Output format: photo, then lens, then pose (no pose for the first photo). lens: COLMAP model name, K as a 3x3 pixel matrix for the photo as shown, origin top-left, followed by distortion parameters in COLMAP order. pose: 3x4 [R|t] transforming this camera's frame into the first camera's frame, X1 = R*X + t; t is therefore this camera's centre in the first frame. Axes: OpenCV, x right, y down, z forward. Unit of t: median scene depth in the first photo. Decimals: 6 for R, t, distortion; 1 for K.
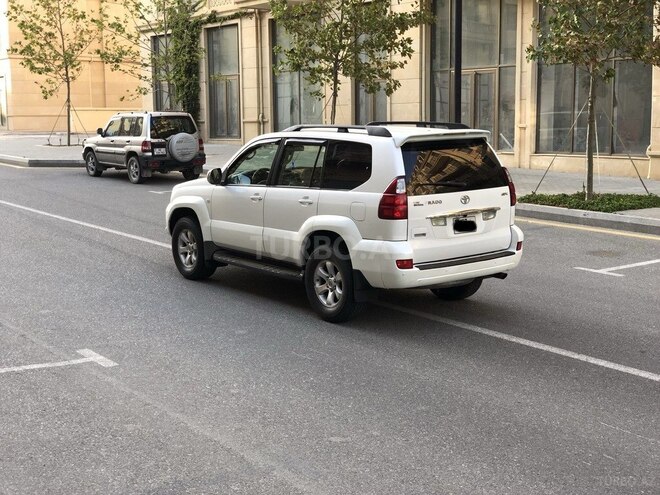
lens RADIAL K [[999.7, 0, 334.9], [0, 999.7, 257.9], [0, 0, 1]] dist [0.162418, -0.614144]
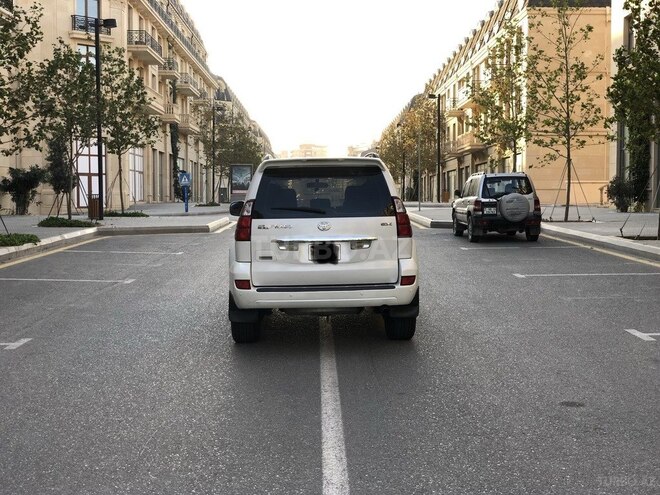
lens RADIAL K [[999.7, 0, 334.9], [0, 999.7, 257.9], [0, 0, 1]] dist [0.162418, -0.614144]
pose [[0.816976, 0.042207, -0.575125, 0.693202], [-0.088864, 0.994620, -0.053239, 0.023524], [0.569784, 0.094602, 0.816331, 0.206214]]
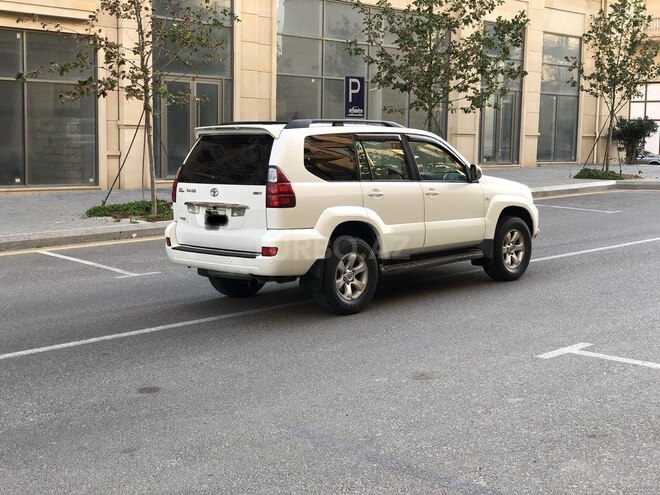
lens RADIAL K [[999.7, 0, 334.9], [0, 999.7, 257.9], [0, 0, 1]] dist [0.162418, -0.614144]
pose [[0.142476, 0.130212, -0.981196, 1.140701], [-0.155306, 0.981971, 0.107764, -0.119741], [0.977538, 0.137032, 0.160130, 0.951565]]
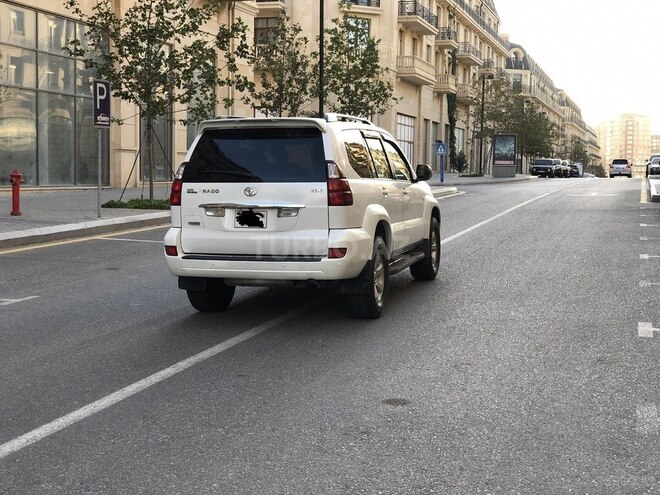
lens RADIAL K [[994.3, 0, 330.0], [0, 994.3, 247.5], [0, 0, 1]] dist [0.150050, -0.005631]
pose [[0.597740, 0.080105, -0.797678, 0.892714], [-0.132425, 0.991193, 0.000305, -0.017070], [0.790677, 0.105450, 0.603084, 0.504987]]
